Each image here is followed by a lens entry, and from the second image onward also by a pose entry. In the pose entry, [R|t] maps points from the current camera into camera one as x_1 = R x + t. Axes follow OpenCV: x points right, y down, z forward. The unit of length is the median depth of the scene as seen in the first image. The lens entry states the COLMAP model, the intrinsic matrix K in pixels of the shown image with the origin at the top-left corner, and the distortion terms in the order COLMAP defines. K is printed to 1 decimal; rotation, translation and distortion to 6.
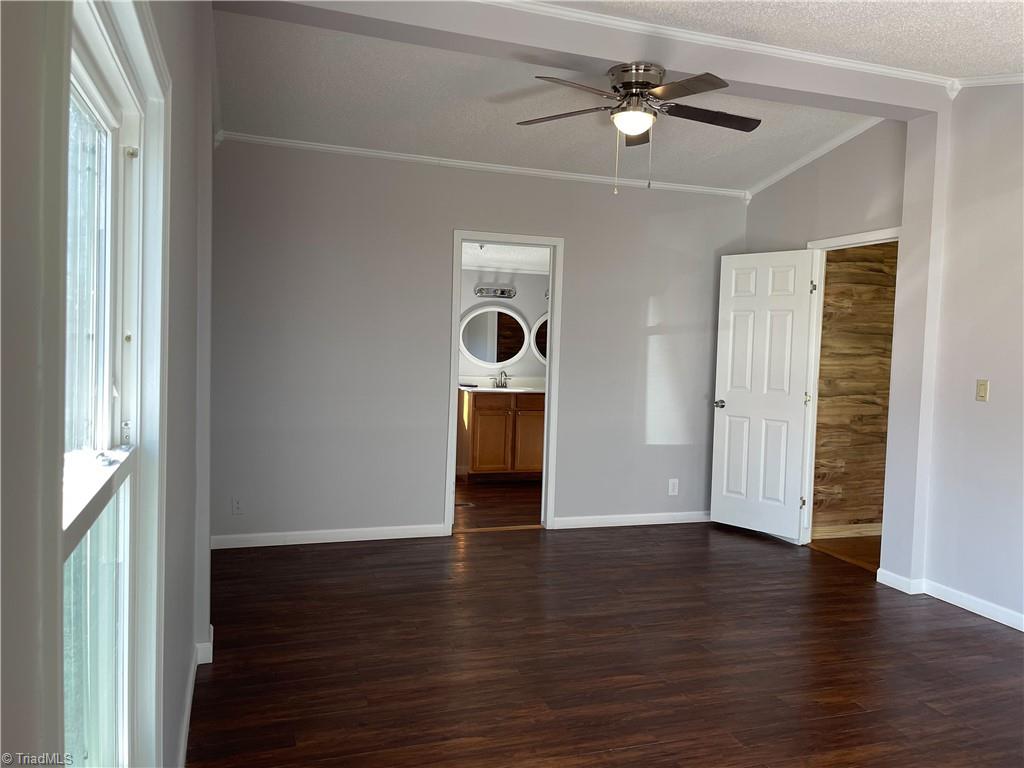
lens RADIAL K [[776.2, 0, 510.9], [0, 776.2, 383.5], [0, 0, 1]] dist [0.039787, -0.020867]
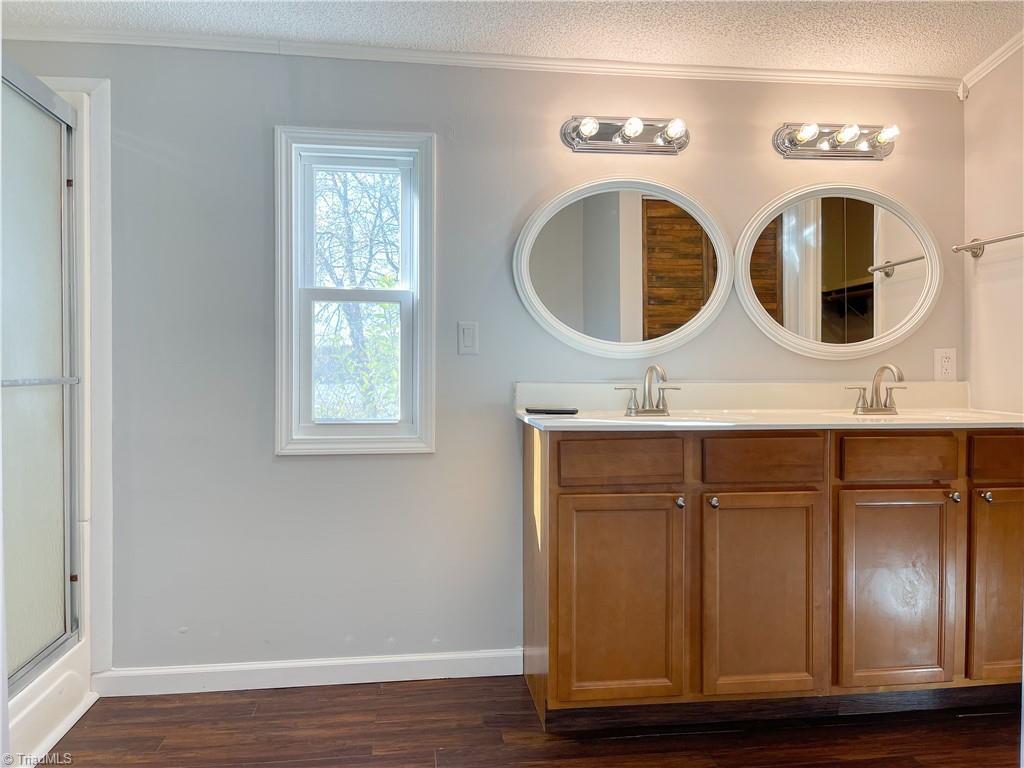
lens RADIAL K [[776.2, 0, 512.7], [0, 776.2, 379.2], [0, 0, 1]] dist [0.039787, -0.020867]
pose [[0.977763, -0.030774, -0.207441, -0.001088], [0.022873, 0.998923, -0.040380, 0.002322], [0.208461, 0.034737, 0.977414, 0.679890]]
